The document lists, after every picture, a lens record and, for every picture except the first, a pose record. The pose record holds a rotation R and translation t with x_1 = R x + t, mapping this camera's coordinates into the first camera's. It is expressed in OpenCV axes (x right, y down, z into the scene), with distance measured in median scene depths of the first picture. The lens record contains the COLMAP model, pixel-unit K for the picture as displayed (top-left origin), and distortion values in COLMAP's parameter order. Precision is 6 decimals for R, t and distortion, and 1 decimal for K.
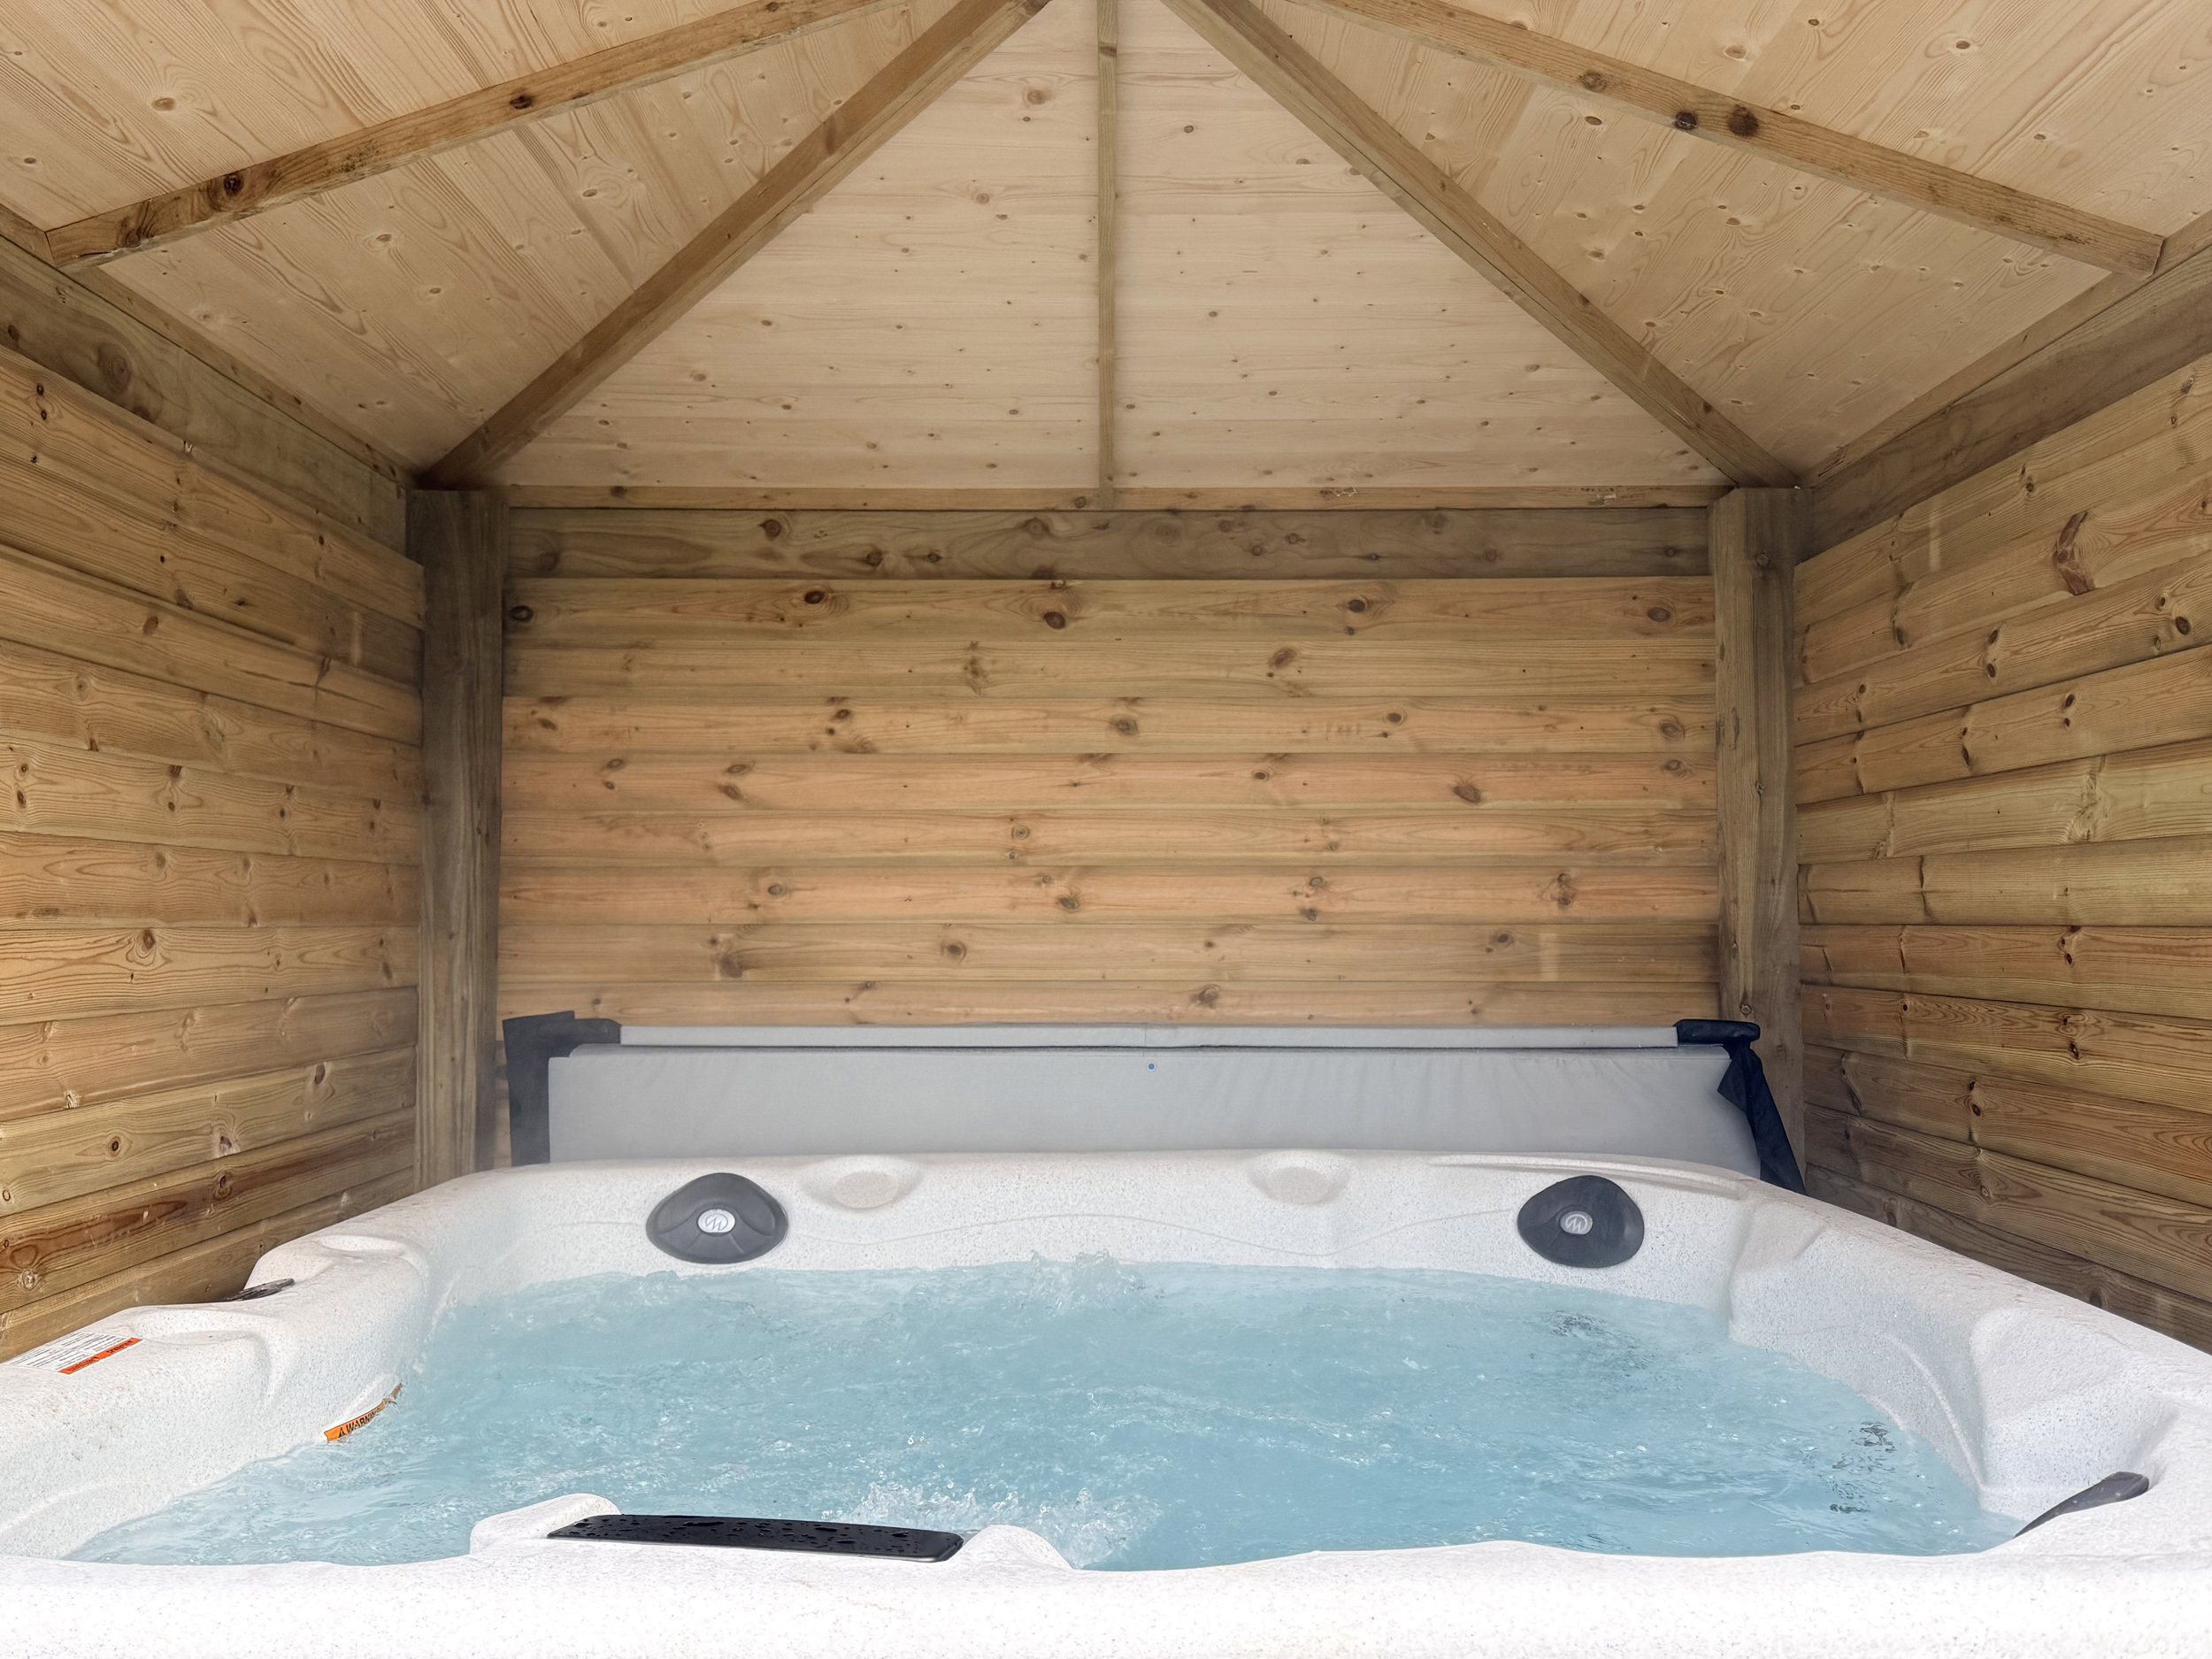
lens RADIAL K [[1852.0, 0, 1108.9], [0, 1852.0, 843.0], [0, 0, 1]] dist [0.154769, -0.284618]
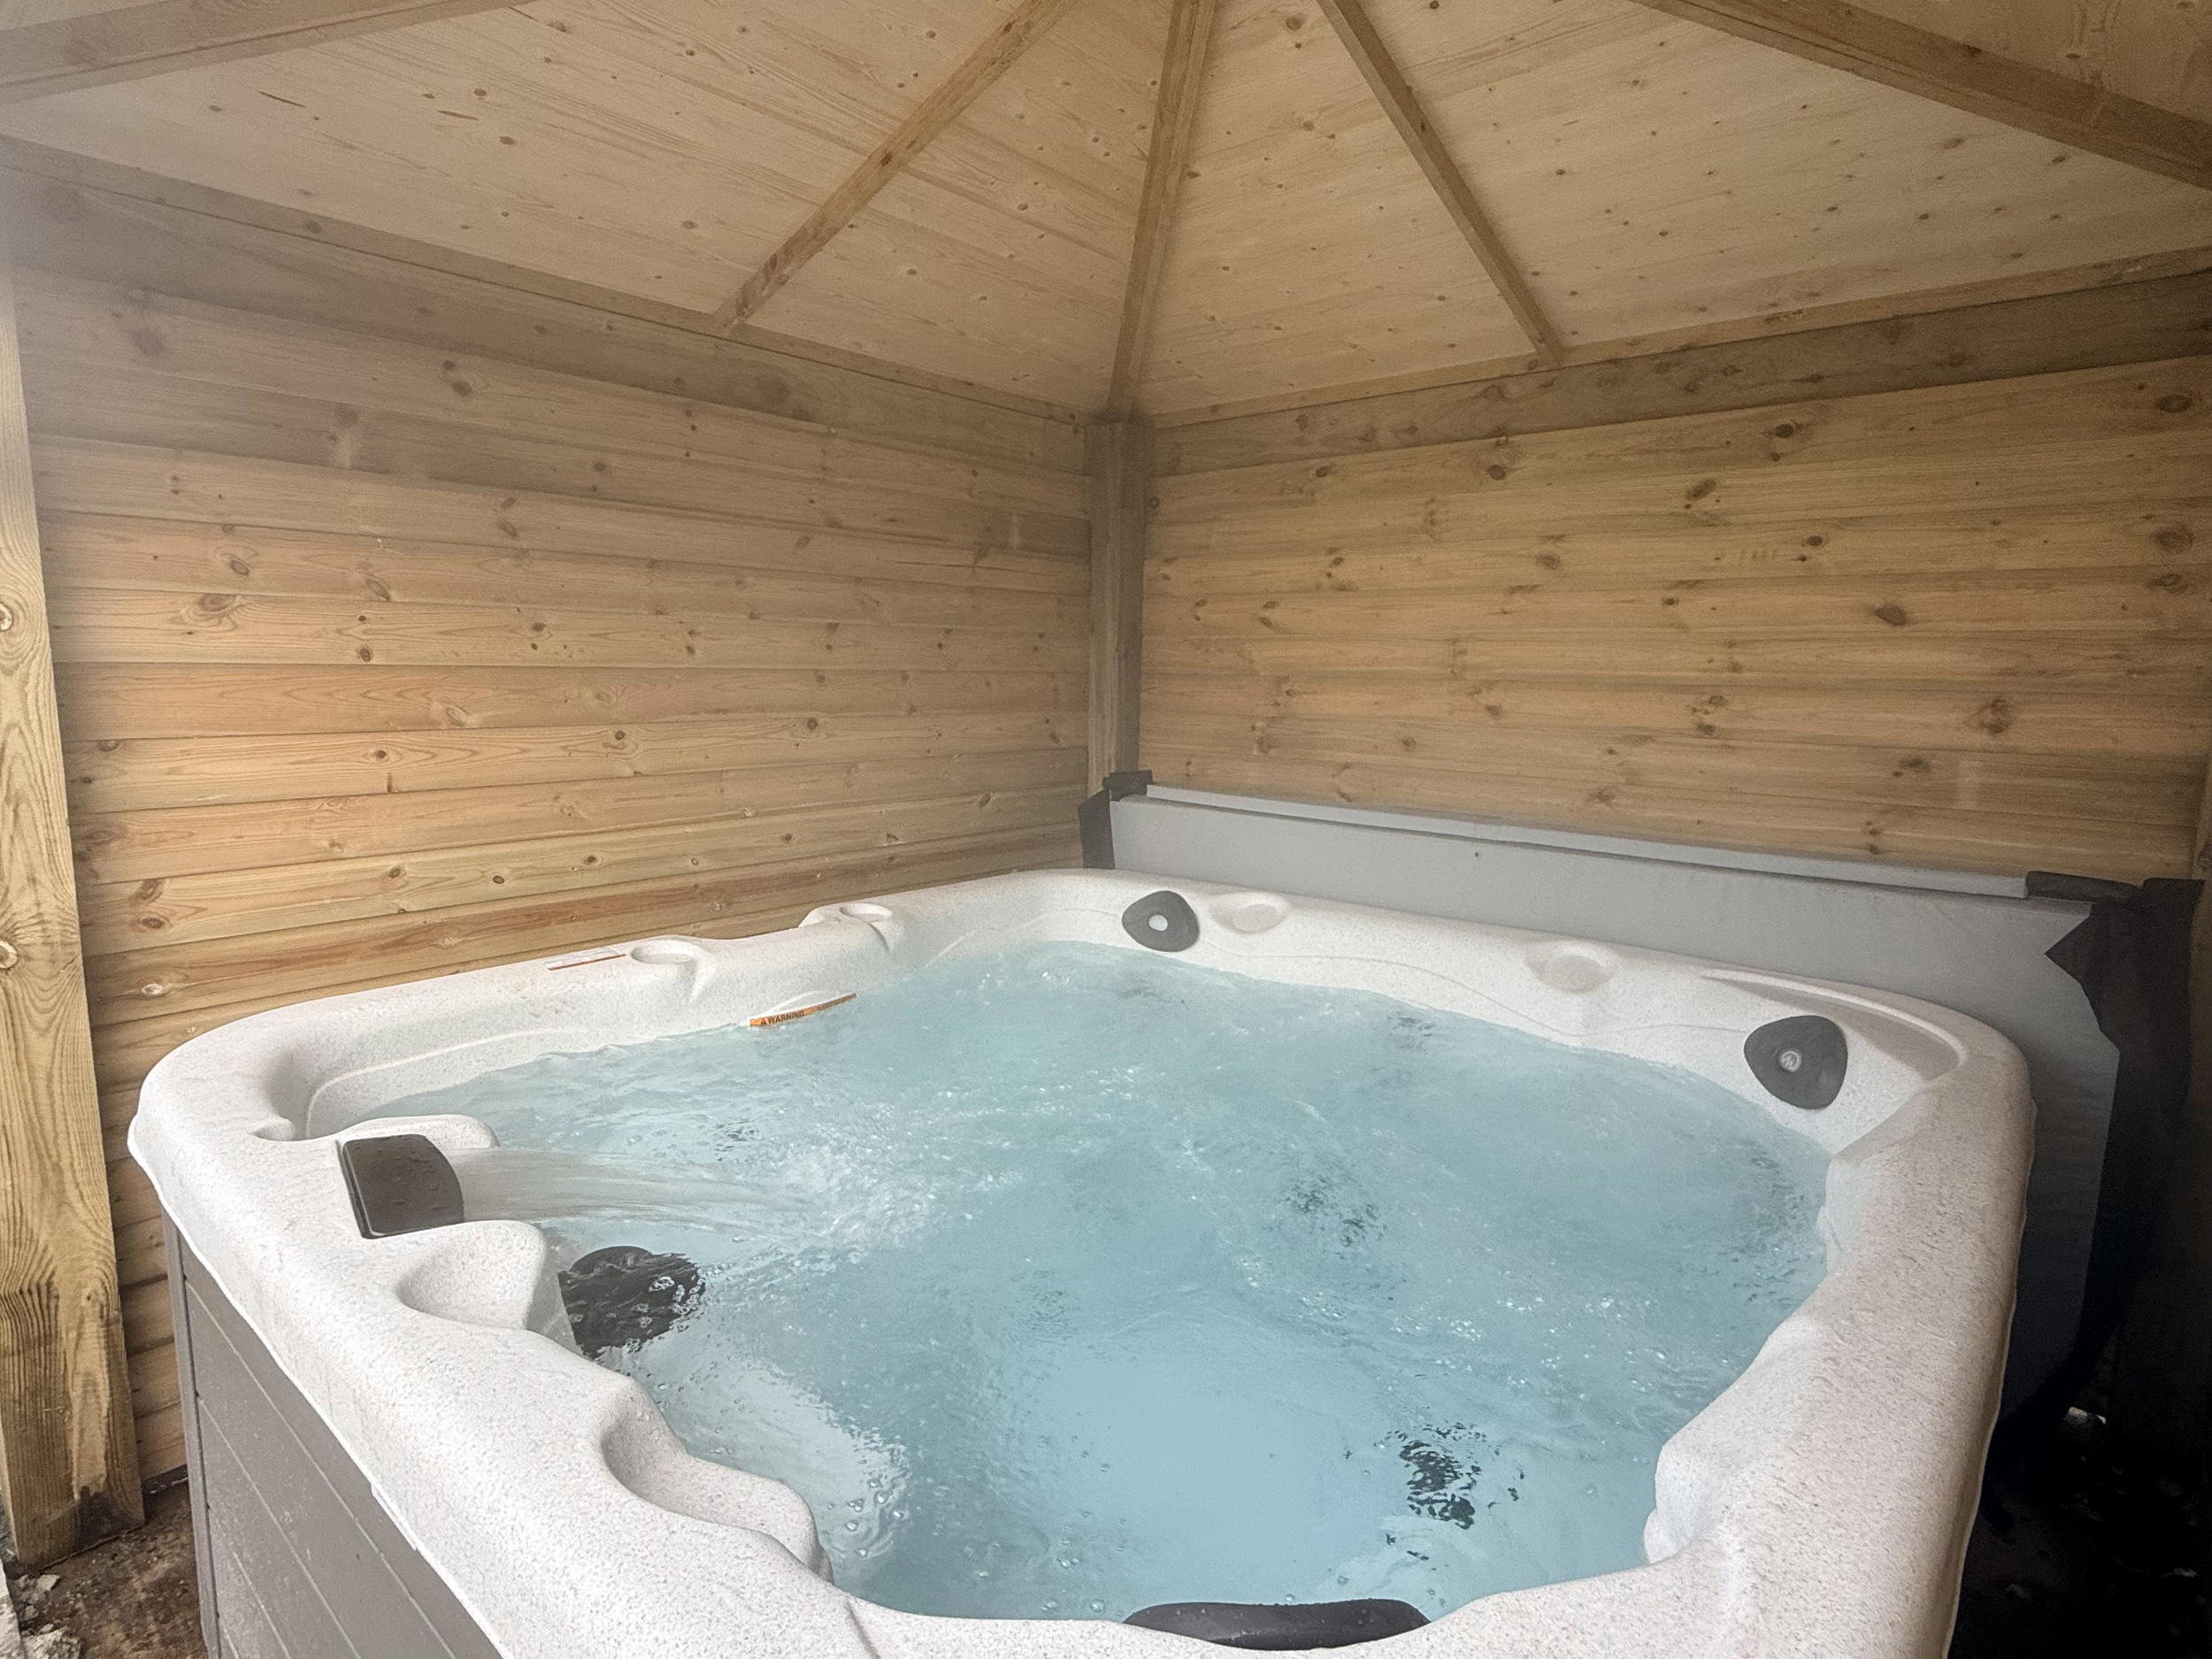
lens RADIAL K [[1167.7, 0, 1106.0], [0, 1167.7, 829.5], [0, 0, 1]] dist [0.000303, -0.000443]
pose [[0.753645, 0.105302, -0.648791, 0.293666], [0.010787, 0.984969, 0.172395, -0.026248], [0.657193, -0.136923, 0.741181, 0.247472]]
